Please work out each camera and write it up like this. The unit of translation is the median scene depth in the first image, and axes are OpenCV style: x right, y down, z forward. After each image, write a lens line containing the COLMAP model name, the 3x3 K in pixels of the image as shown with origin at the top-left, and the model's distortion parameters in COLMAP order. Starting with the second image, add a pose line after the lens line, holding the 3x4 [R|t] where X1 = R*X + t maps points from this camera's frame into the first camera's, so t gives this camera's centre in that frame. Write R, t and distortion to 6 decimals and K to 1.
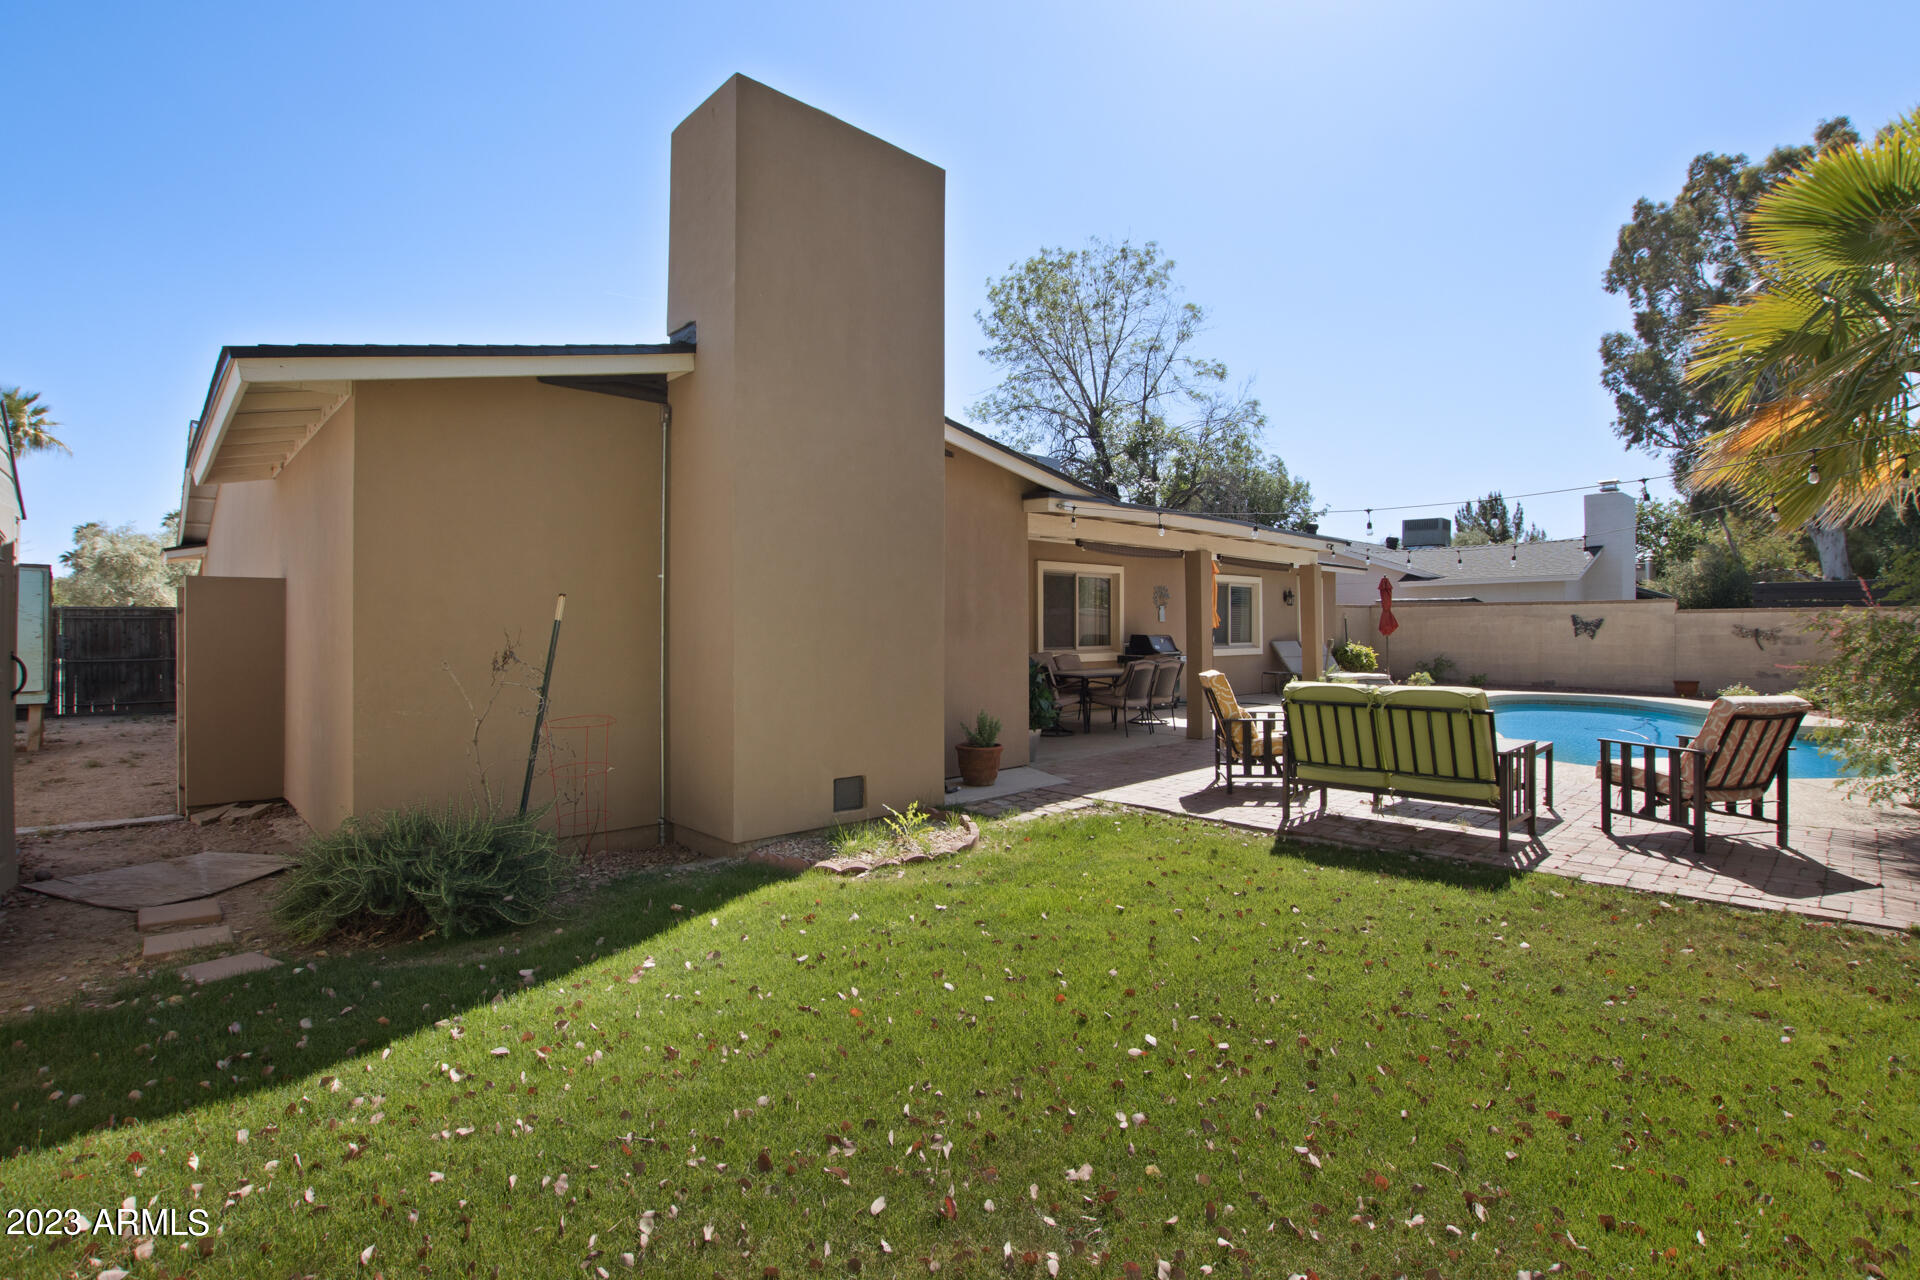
lens RADIAL K [[896.0, 0, 956.7], [0, 896.0, 621.2], [0, 0, 1]] dist [-0.032506, -0.000287]
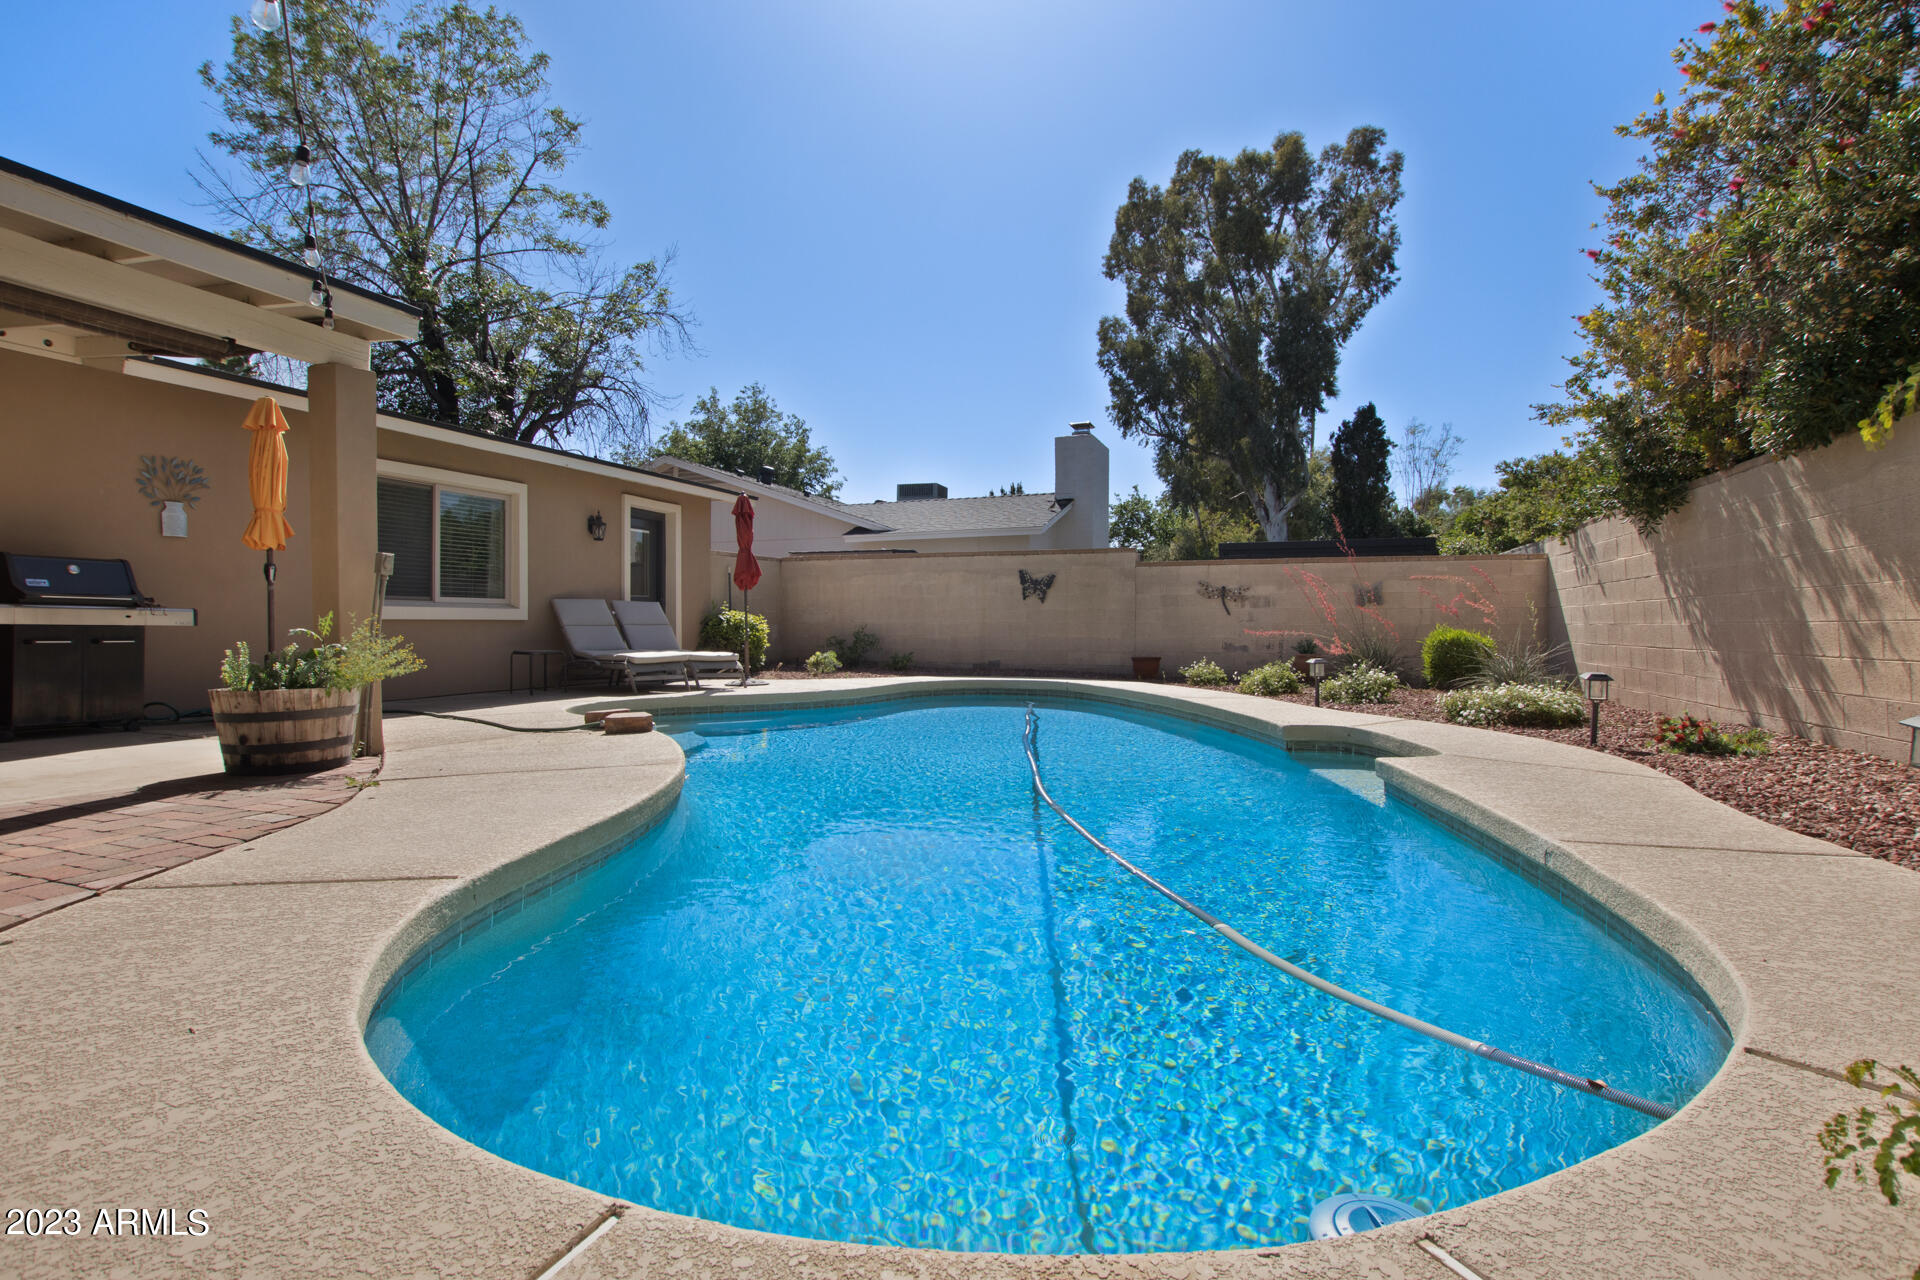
lens RADIAL K [[896.0, 0, 965.7], [0, 896.0, 641.3], [0, 0, 1]] dist [-0.032506, -0.000287]
pose [[0.892495, -0.005972, 0.451018, 0.154551], [-0.007399, 0.999584, 0.027877, 0.015035], [-0.450997, -0.028217, 0.892080, 0.170960]]
